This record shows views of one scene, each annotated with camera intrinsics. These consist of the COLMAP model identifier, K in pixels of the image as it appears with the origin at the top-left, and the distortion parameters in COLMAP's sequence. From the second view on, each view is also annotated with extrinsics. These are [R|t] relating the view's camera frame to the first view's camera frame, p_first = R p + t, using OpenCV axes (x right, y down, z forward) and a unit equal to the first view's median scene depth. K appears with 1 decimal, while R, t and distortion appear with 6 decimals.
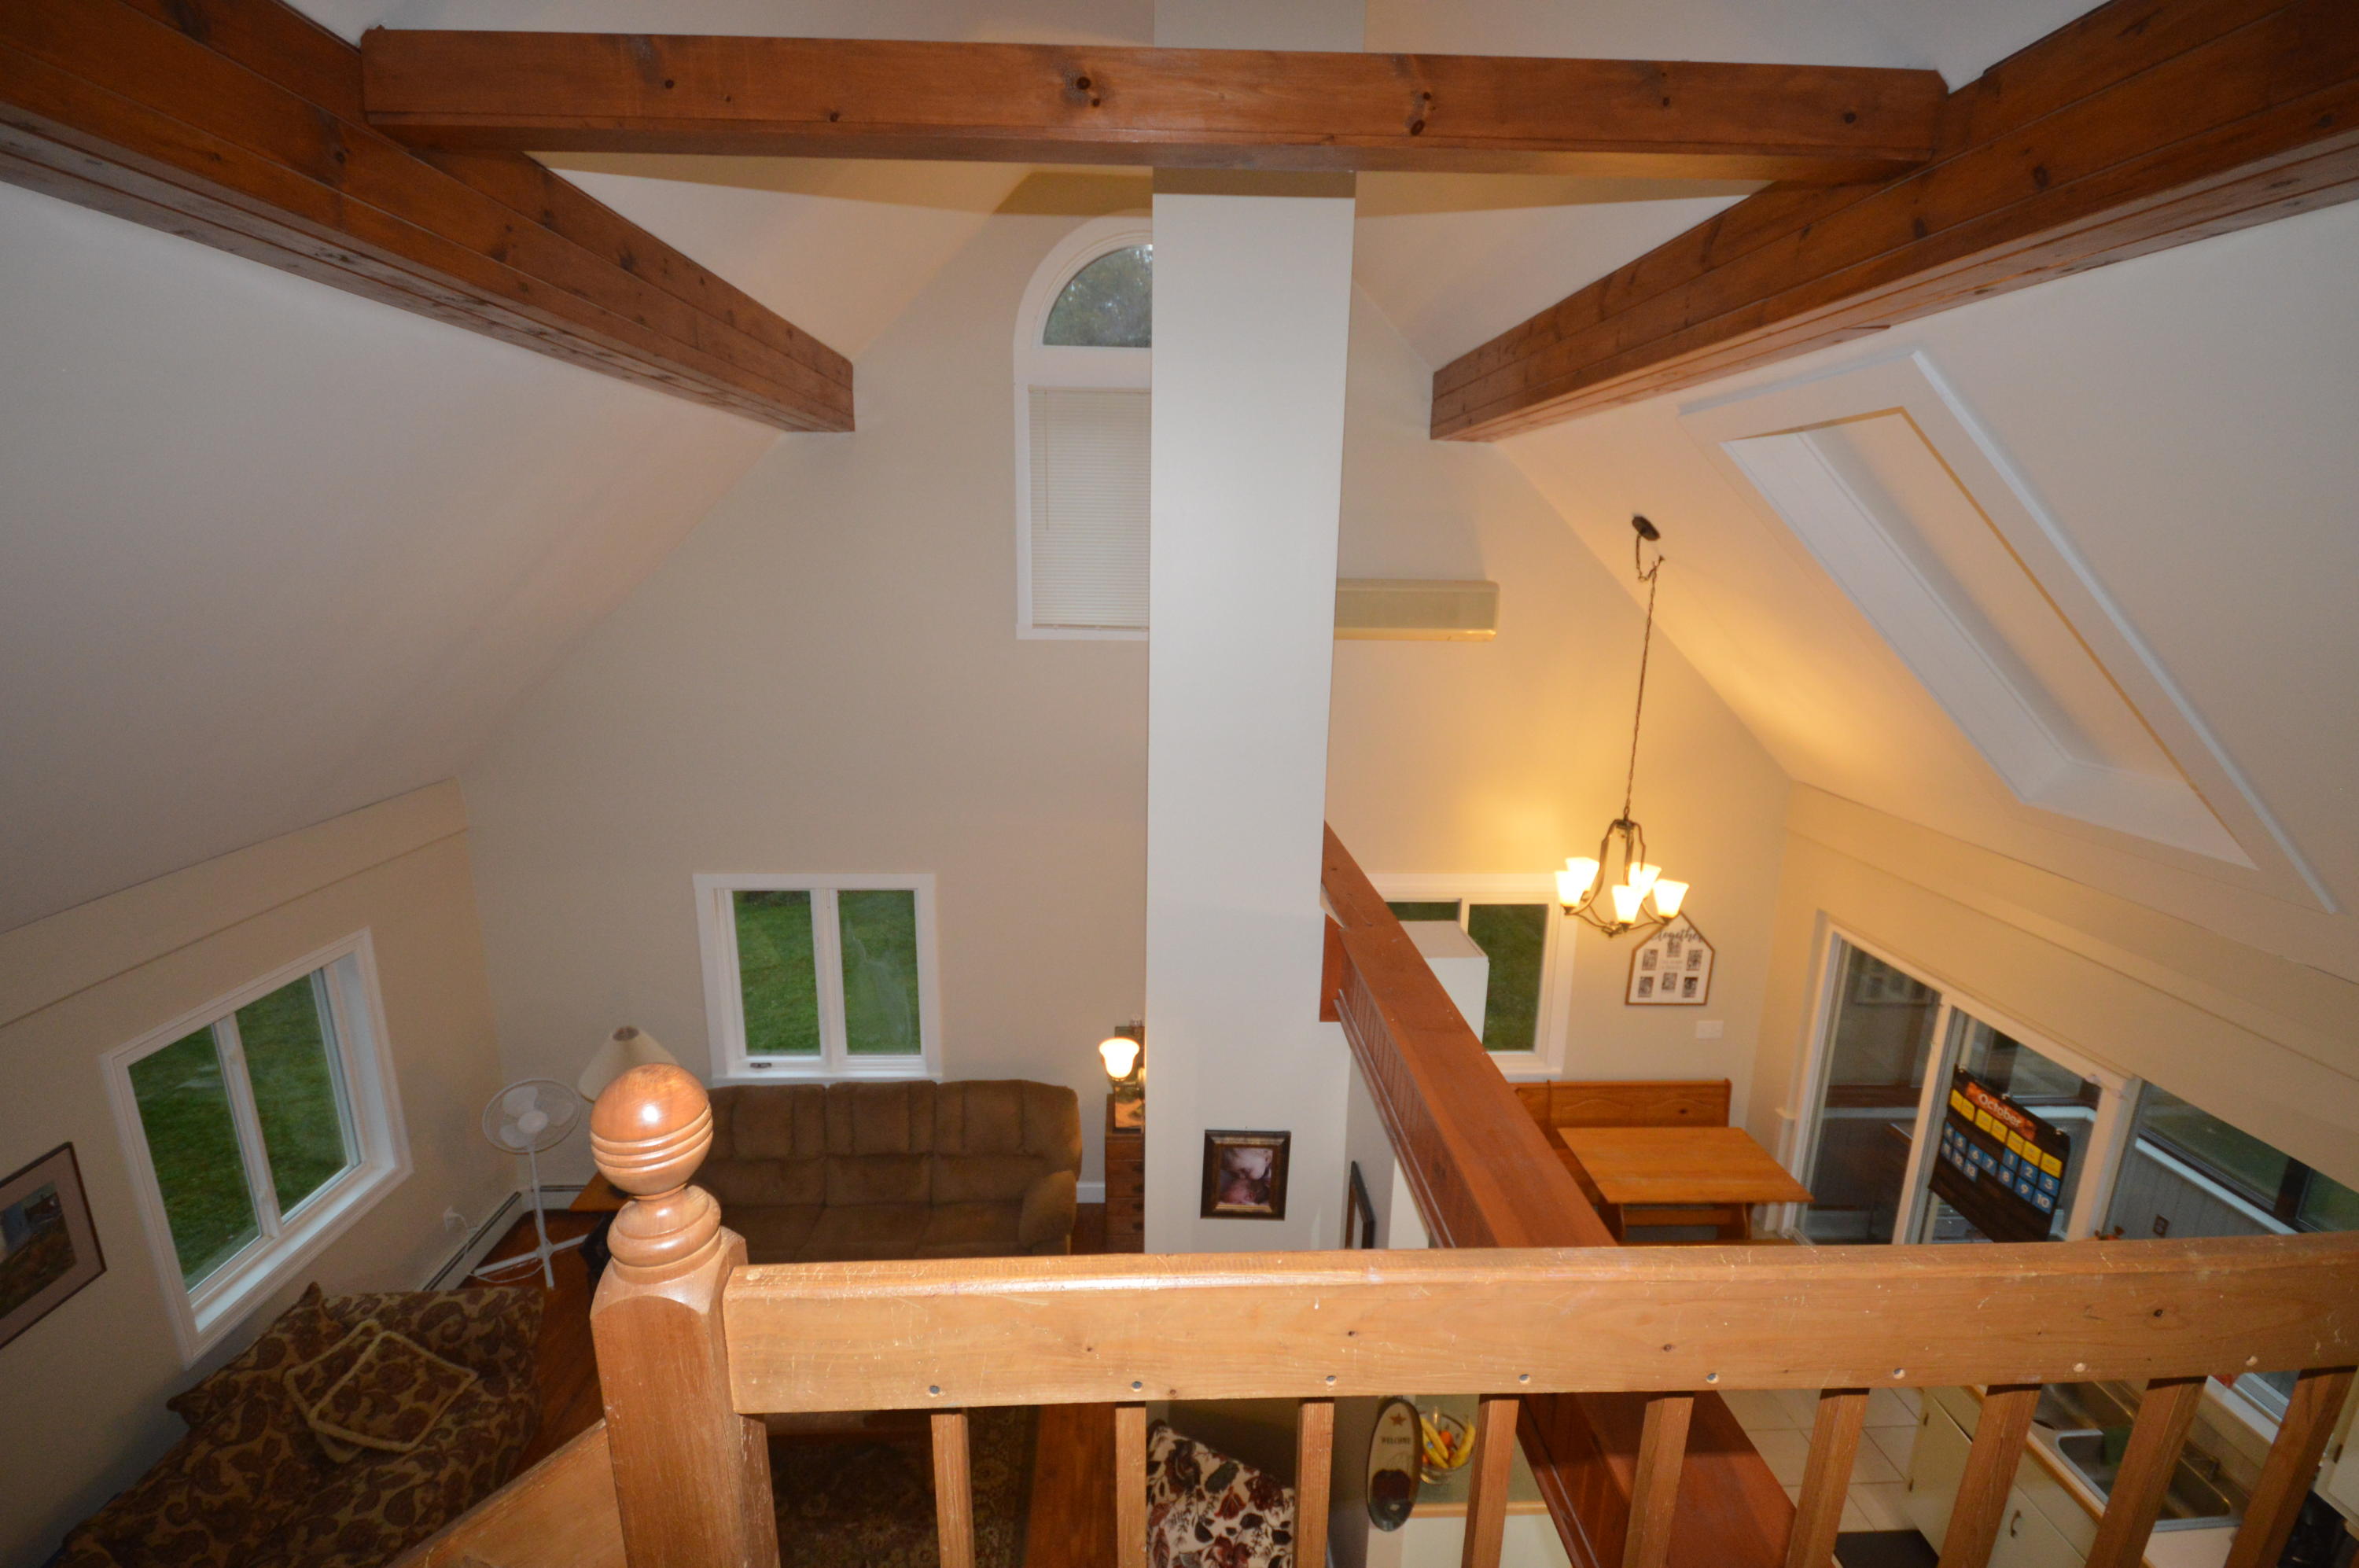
lens RADIAL K [[1043.5, 0, 1173.6], [0, 1043.5, 790.6], [0, 0, 1]] dist [-0.010917, -0.000485]
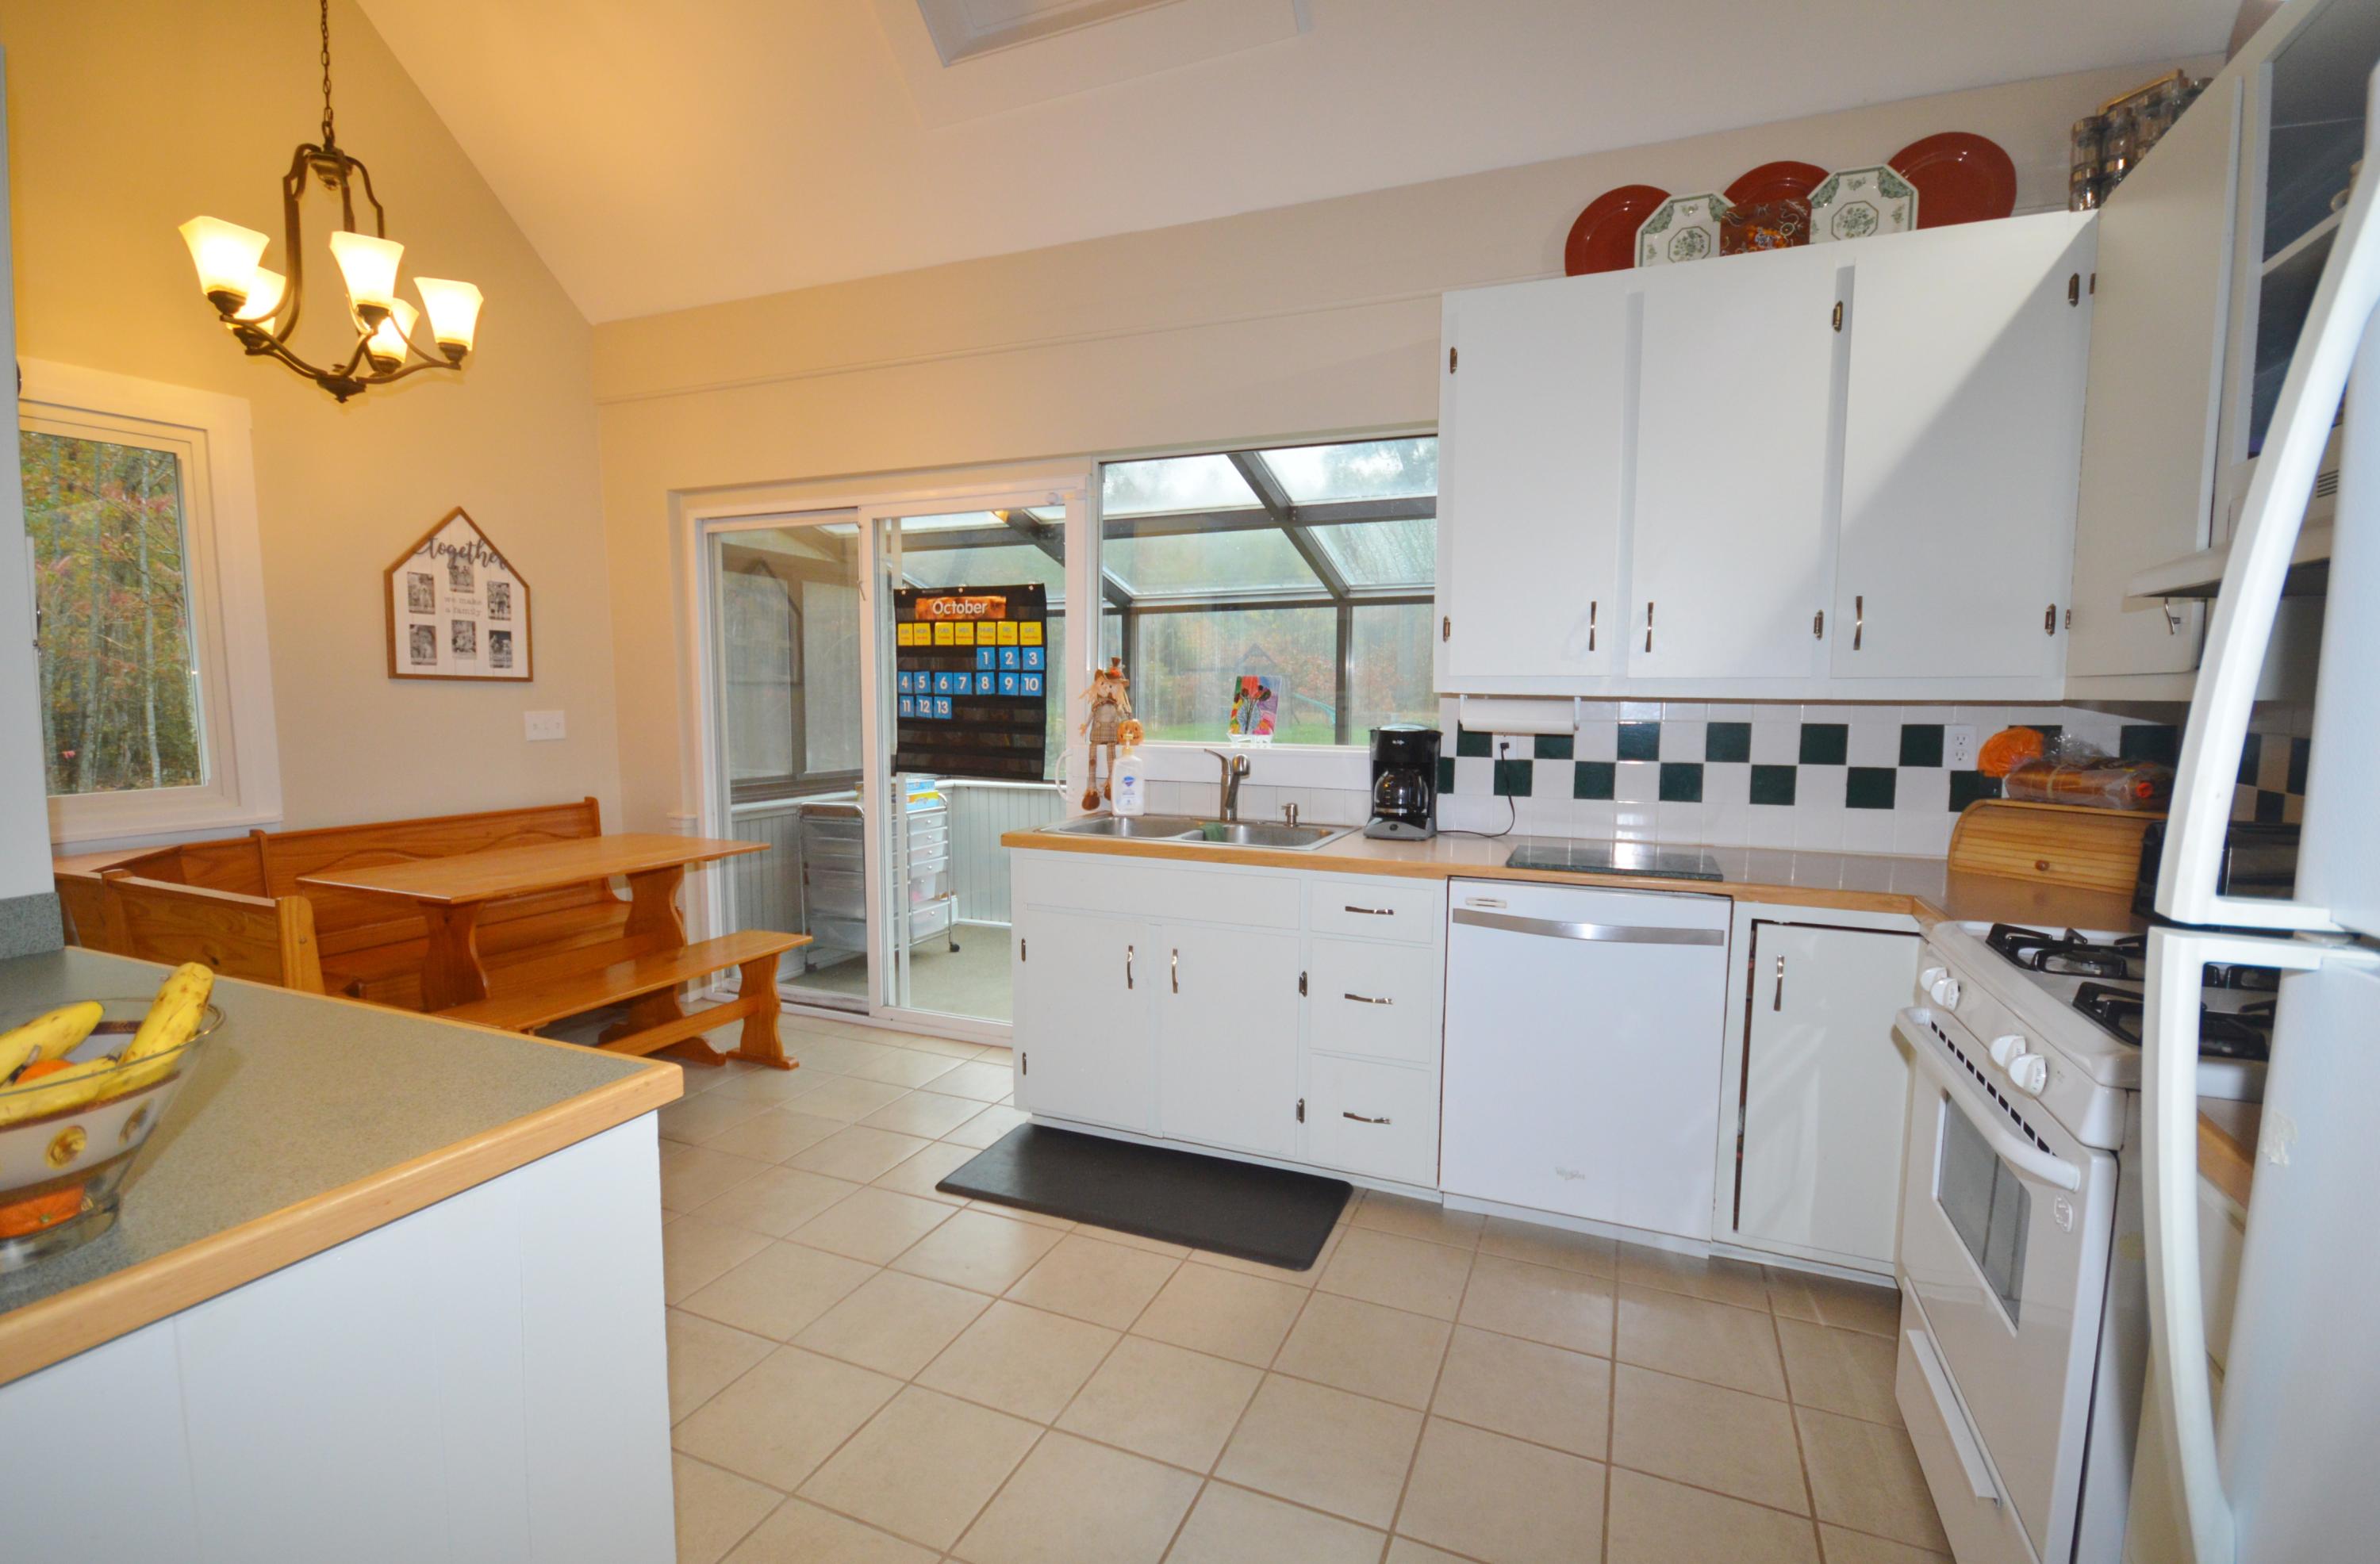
lens RADIAL K [[1052.6, 0, 1189.1], [0, 1052.6, 784.0], [0, 0, 1]] dist [-0.010917, -0.000485]
pose [[0.419491, -0.087883, 0.903495, 0.121551], [0.217698, 0.975997, -0.006142, 0.428409], [-0.881269, 0.199266, 0.428554, 0.470338]]
